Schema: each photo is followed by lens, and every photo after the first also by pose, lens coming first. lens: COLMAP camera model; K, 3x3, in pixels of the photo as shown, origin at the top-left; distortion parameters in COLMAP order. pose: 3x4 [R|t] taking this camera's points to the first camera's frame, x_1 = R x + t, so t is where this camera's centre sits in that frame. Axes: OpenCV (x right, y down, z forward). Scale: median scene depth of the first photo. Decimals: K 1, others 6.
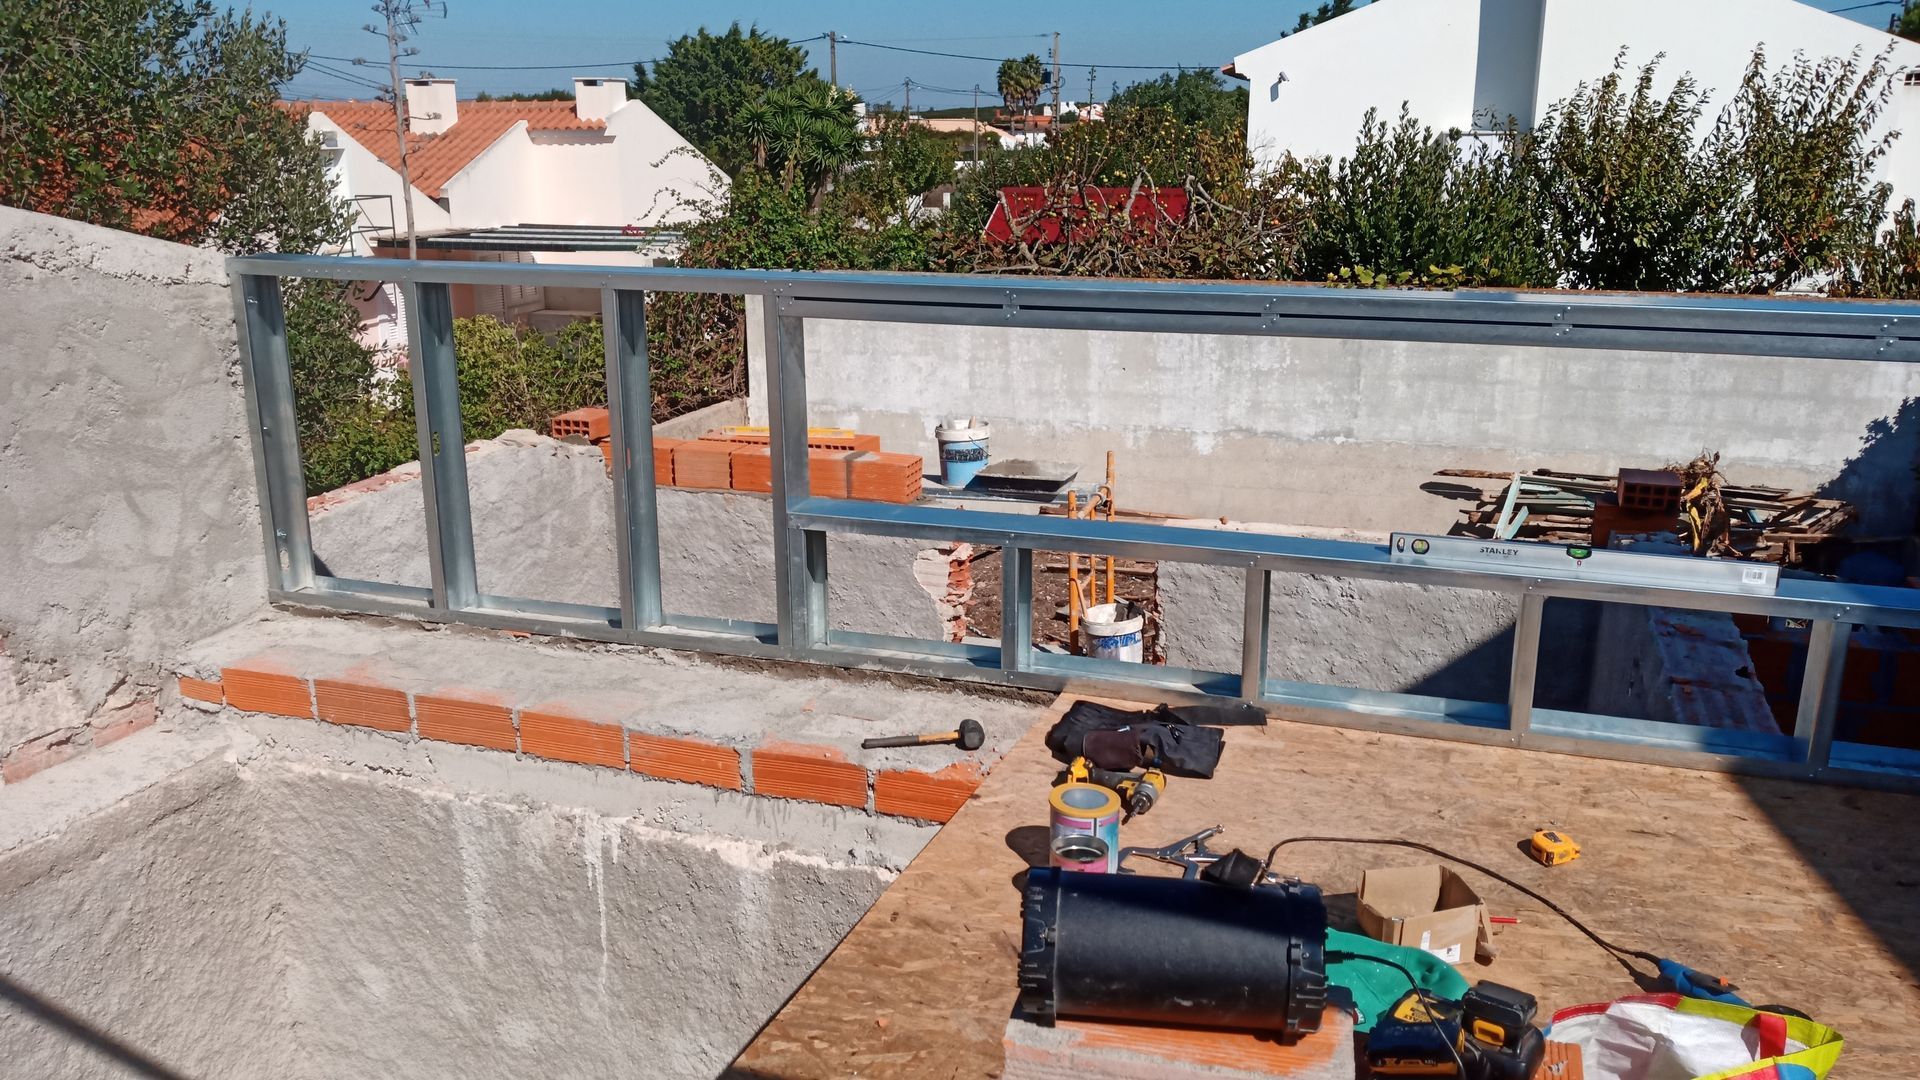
lens RADIAL K [[1470.6, 0, 960.0], [0, 1470.6, 540.0], [0, 0, 1]] dist [0.047763, -0.074431]
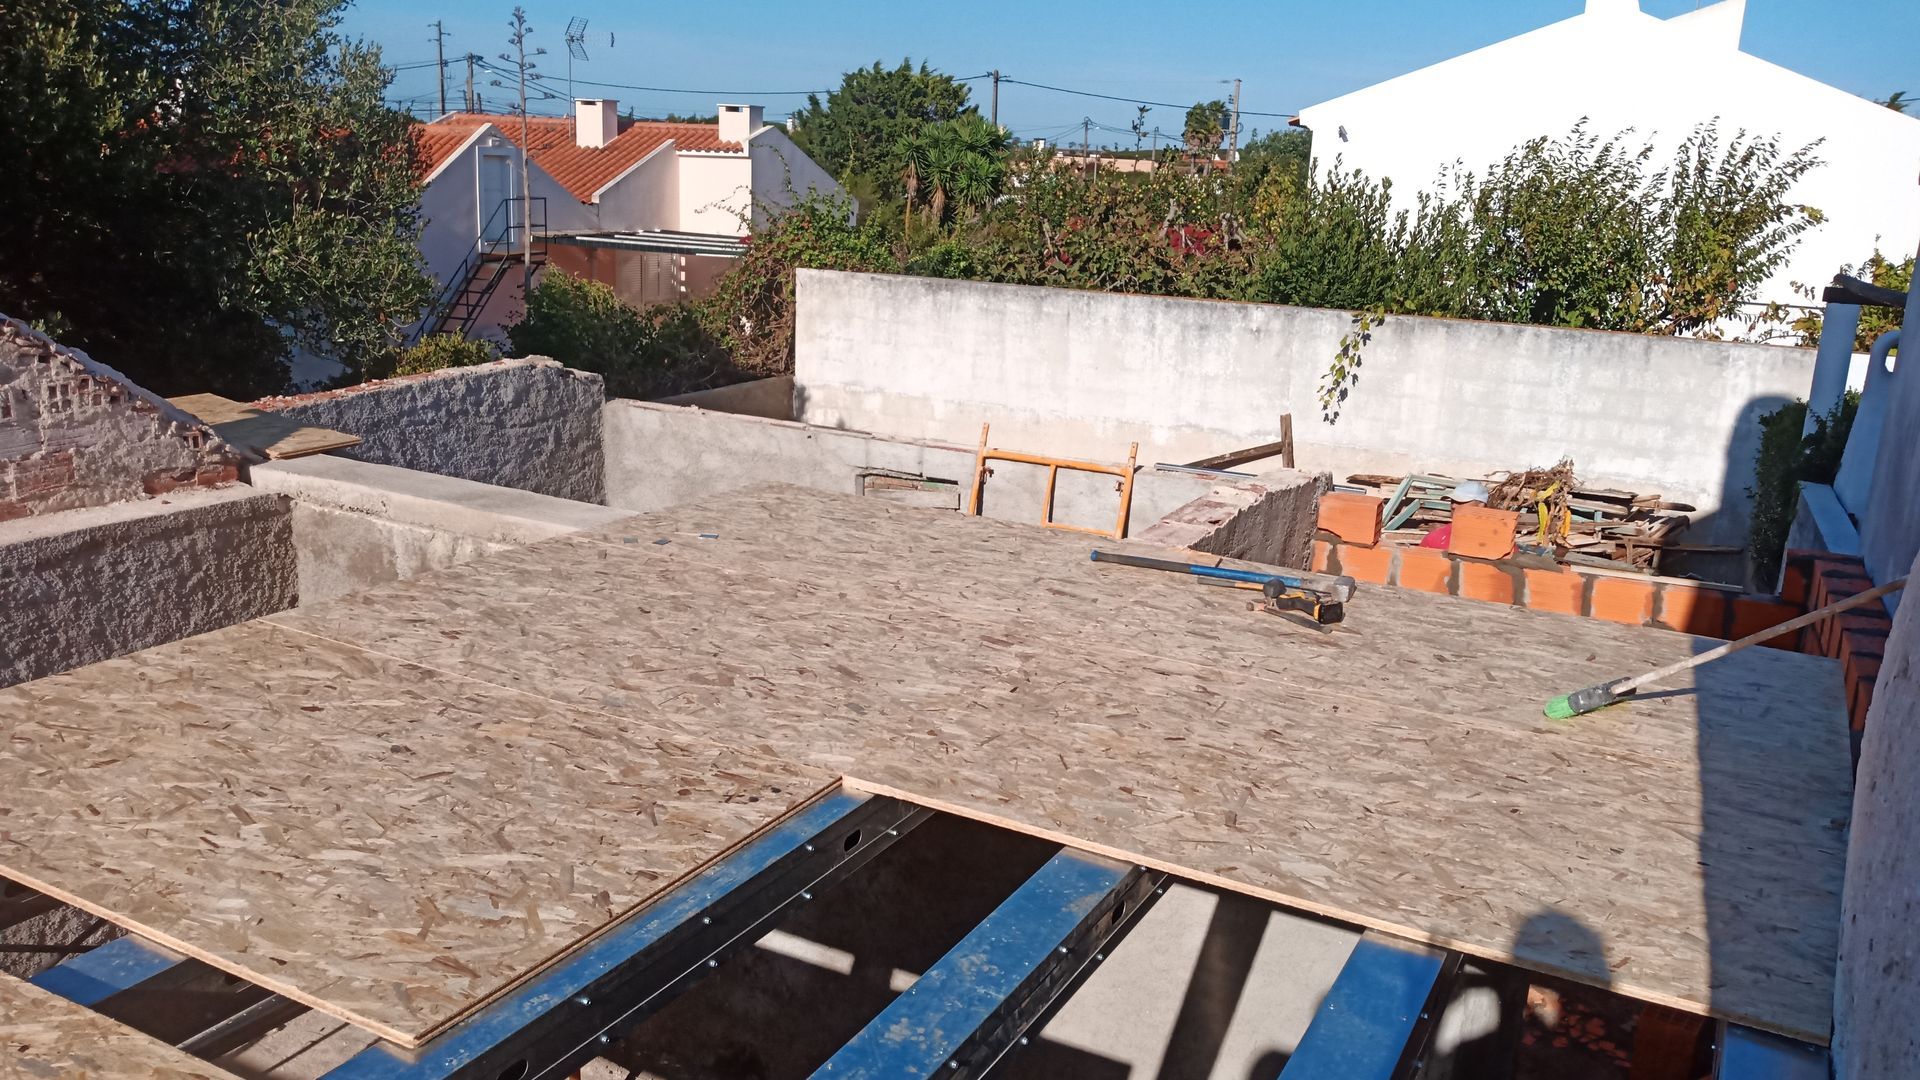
lens RADIAL K [[1446.4, 0, 958.3], [0, 1446.4, 540.1], [0, 0, 1]] dist [0.135337, -0.334314]
pose [[0.991081, 0.075803, -0.109604, 0.077796], [-0.078058, 0.996813, -0.016427, 0.027885], [0.108010, 0.024836, 0.993840, -0.095909]]
